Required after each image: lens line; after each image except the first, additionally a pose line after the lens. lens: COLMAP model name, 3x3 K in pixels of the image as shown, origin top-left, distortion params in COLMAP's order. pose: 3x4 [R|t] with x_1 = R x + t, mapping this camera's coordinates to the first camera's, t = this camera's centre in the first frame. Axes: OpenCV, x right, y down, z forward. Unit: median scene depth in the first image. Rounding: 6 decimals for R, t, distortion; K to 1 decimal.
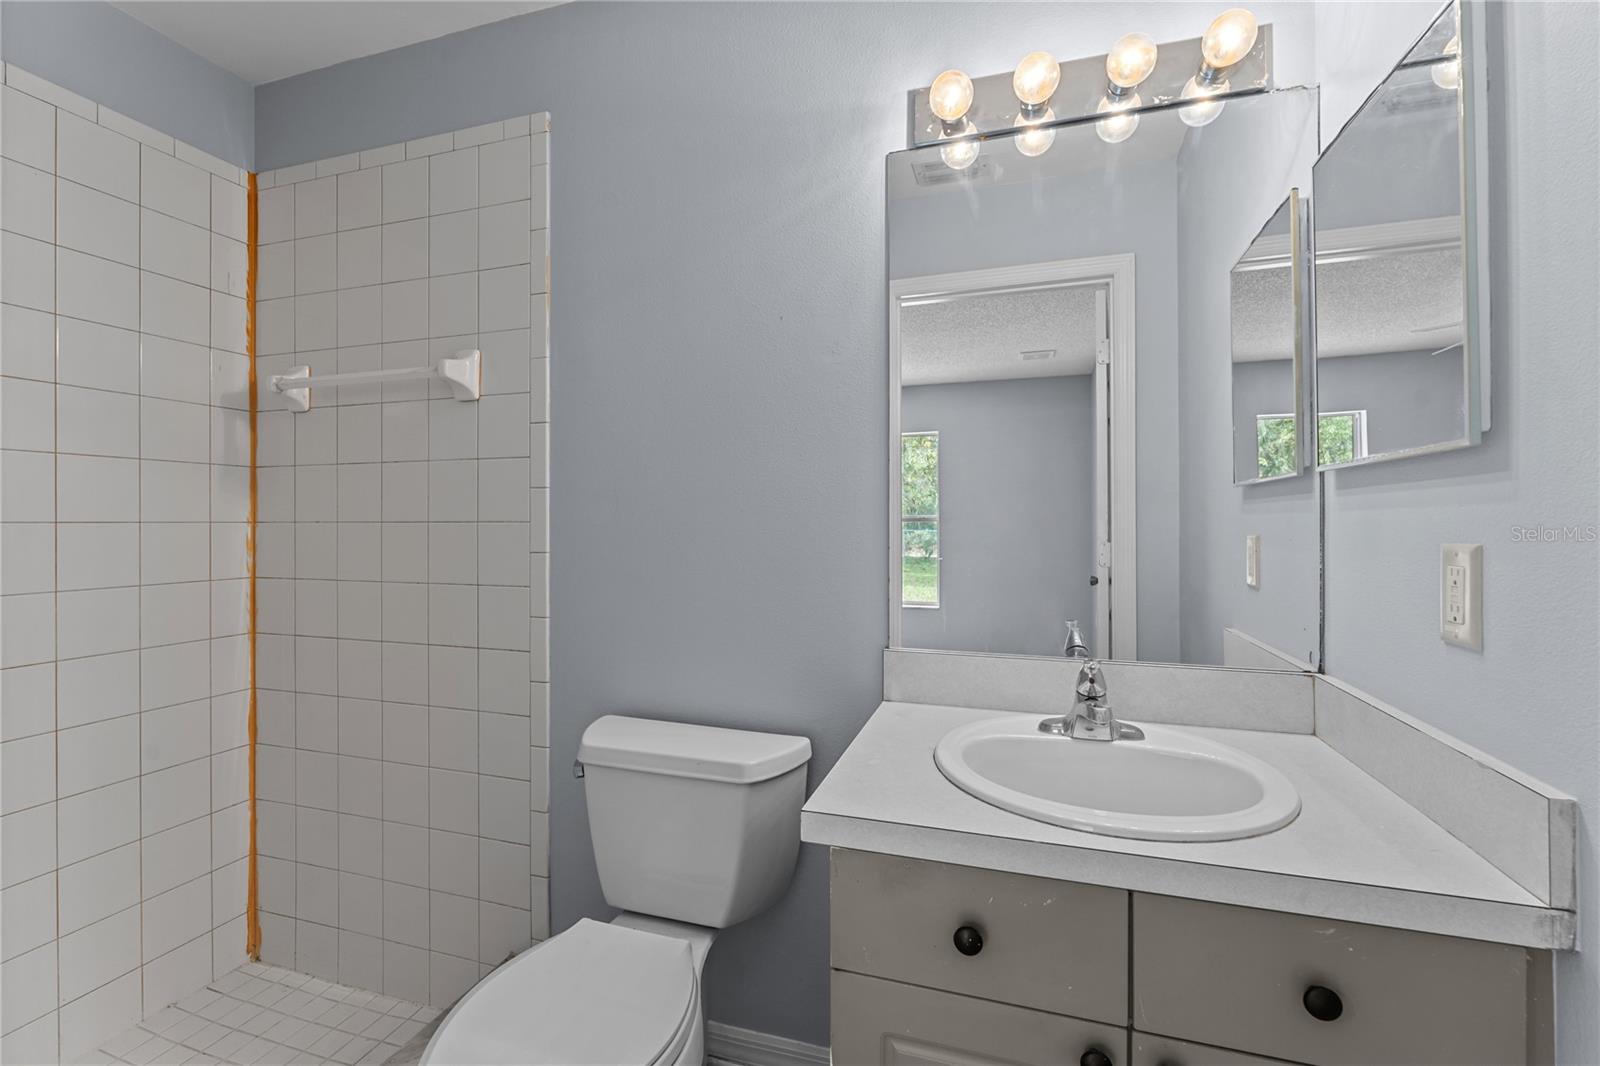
lens RADIAL K [[686.6, 0, 800.0], [0, 686.6, 533.0], [0, 0, 1]] dist [-0.000283, -0.000356]
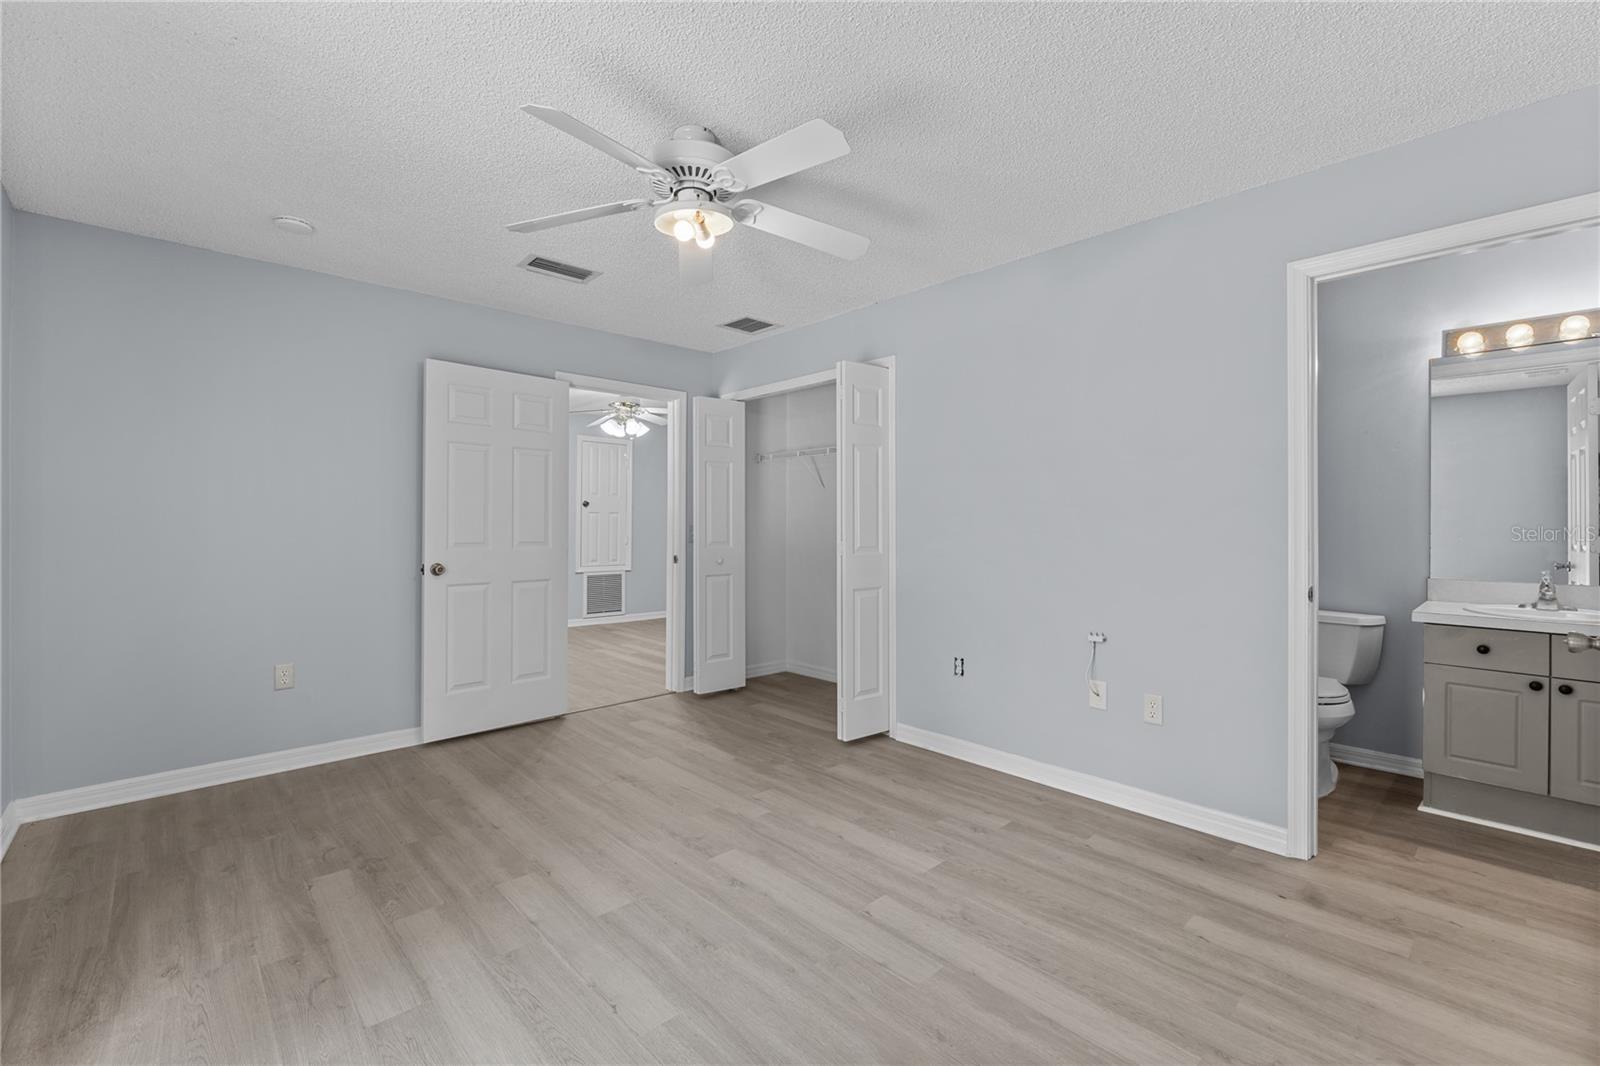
lens RADIAL K [[686.6, 0, 800.0], [0, 686.6, 533.0], [0, 0, 1]] dist [-0.000283, -0.000356]
pose [[0.872415, 0.005697, -0.488733, -0.694691], [-0.006986, 0.999975, -0.000814, 0.041827], [0.488716, 0.004125, 0.872433, -2.393484]]
